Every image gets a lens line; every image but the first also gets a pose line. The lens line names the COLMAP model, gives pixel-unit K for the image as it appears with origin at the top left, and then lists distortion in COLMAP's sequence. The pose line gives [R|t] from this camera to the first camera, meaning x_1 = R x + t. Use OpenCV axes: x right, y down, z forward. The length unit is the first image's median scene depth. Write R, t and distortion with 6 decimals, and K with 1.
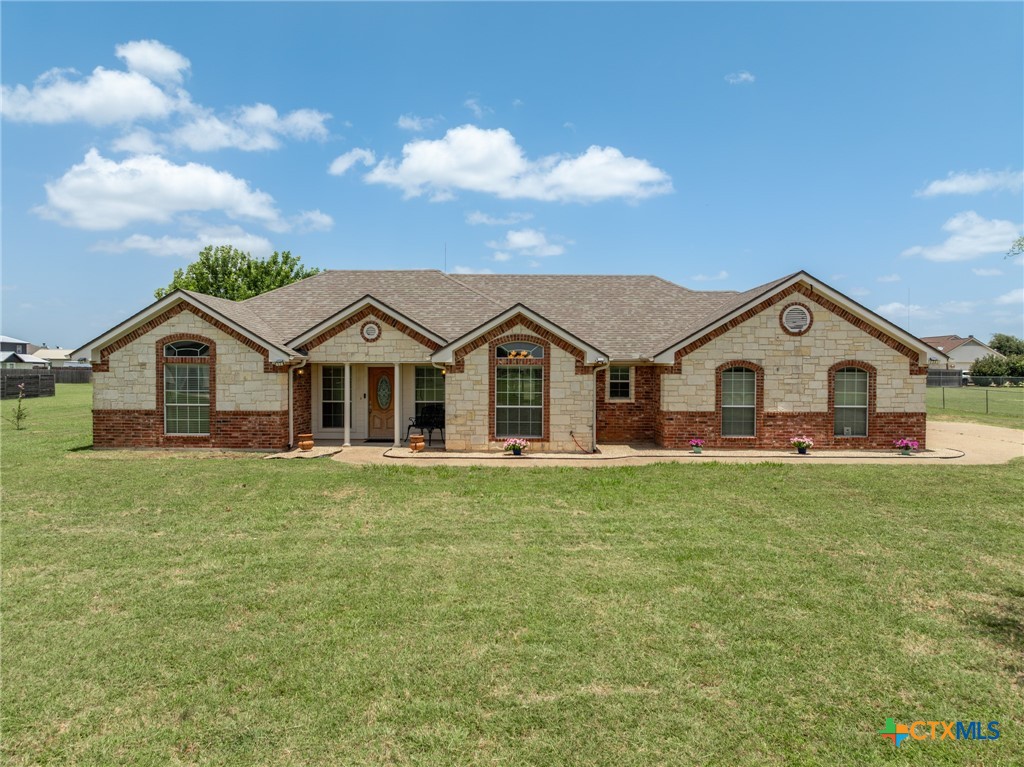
lens RADIAL K [[717.4, 0, 511.3], [0, 717.4, 357.0], [0, 0, 1]] dist [-0.027387, 0.007439]
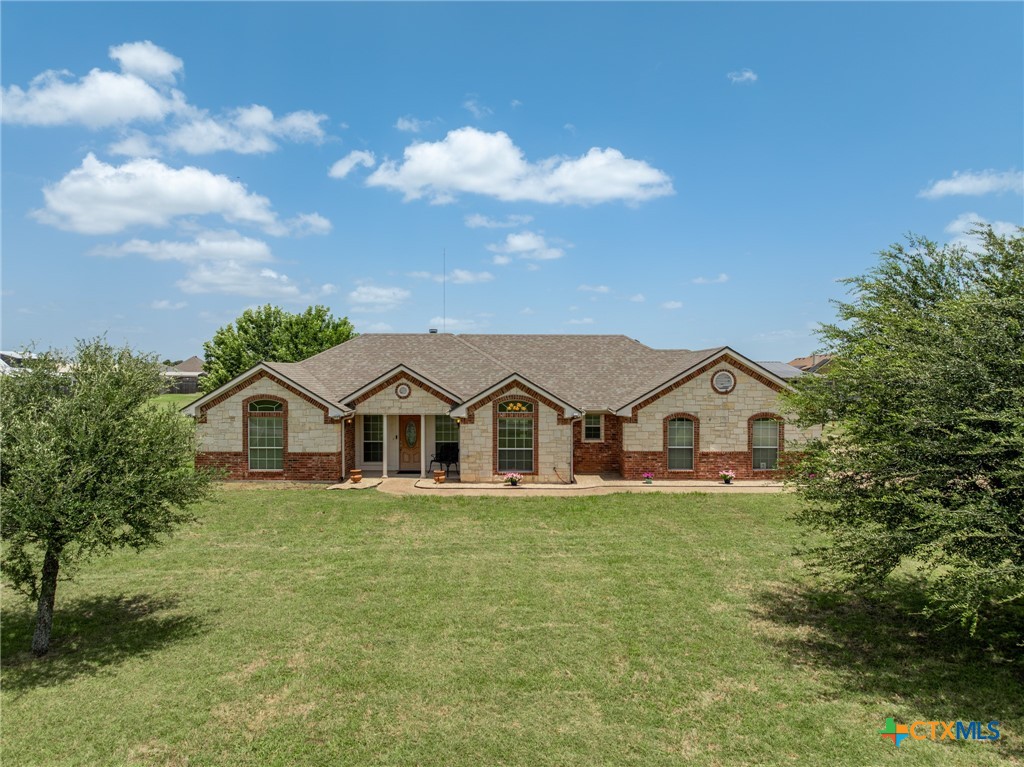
lens RADIAL K [[720.3, 0, 512.1], [0, 720.3, 360.4], [0, 0, 1]] dist [-0.028200, 0.011092]
pose [[0.999993, -0.003032, 0.002247, 0.001962], [0.003030, 0.999995, 0.000723, -0.095768], [-0.002249, -0.000716, 0.999997, -0.339722]]
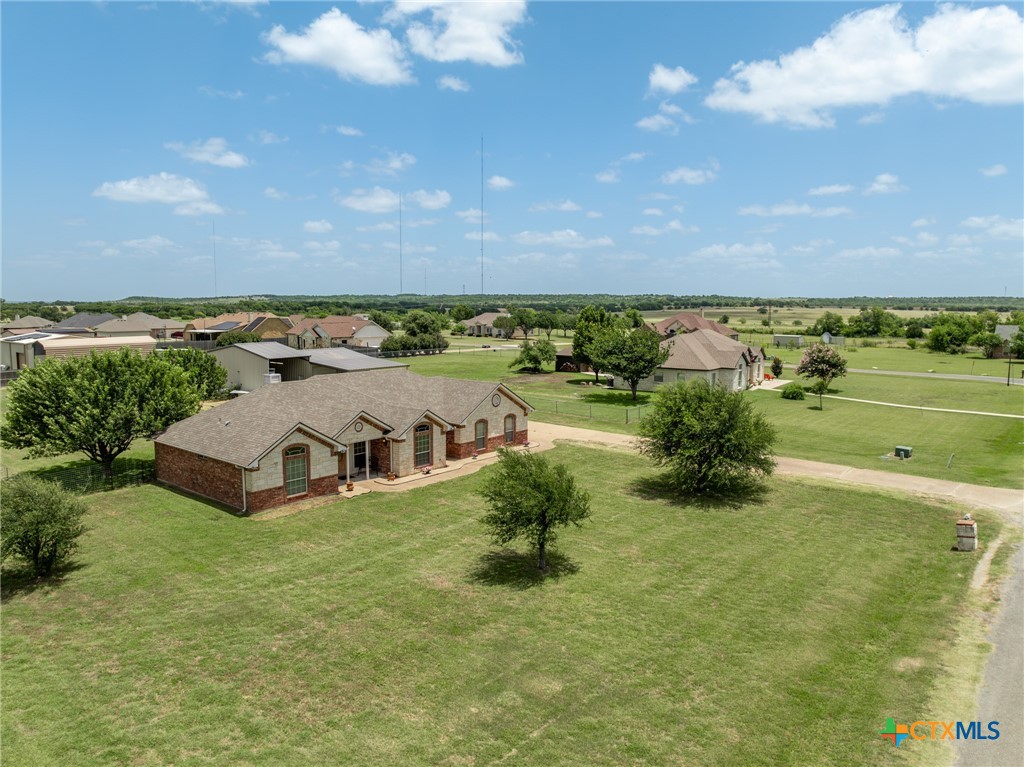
lens RADIAL K [[720.3, 0, 512.1], [0, 720.3, 360.4], [0, 0, 1]] dist [-0.028200, 0.011092]
pose [[0.618665, -0.065695, 0.782903, -1.589969], [-0.015346, 0.995297, 0.095644, -0.447046], [-0.785505, -0.071186, 0.614748, -0.623324]]
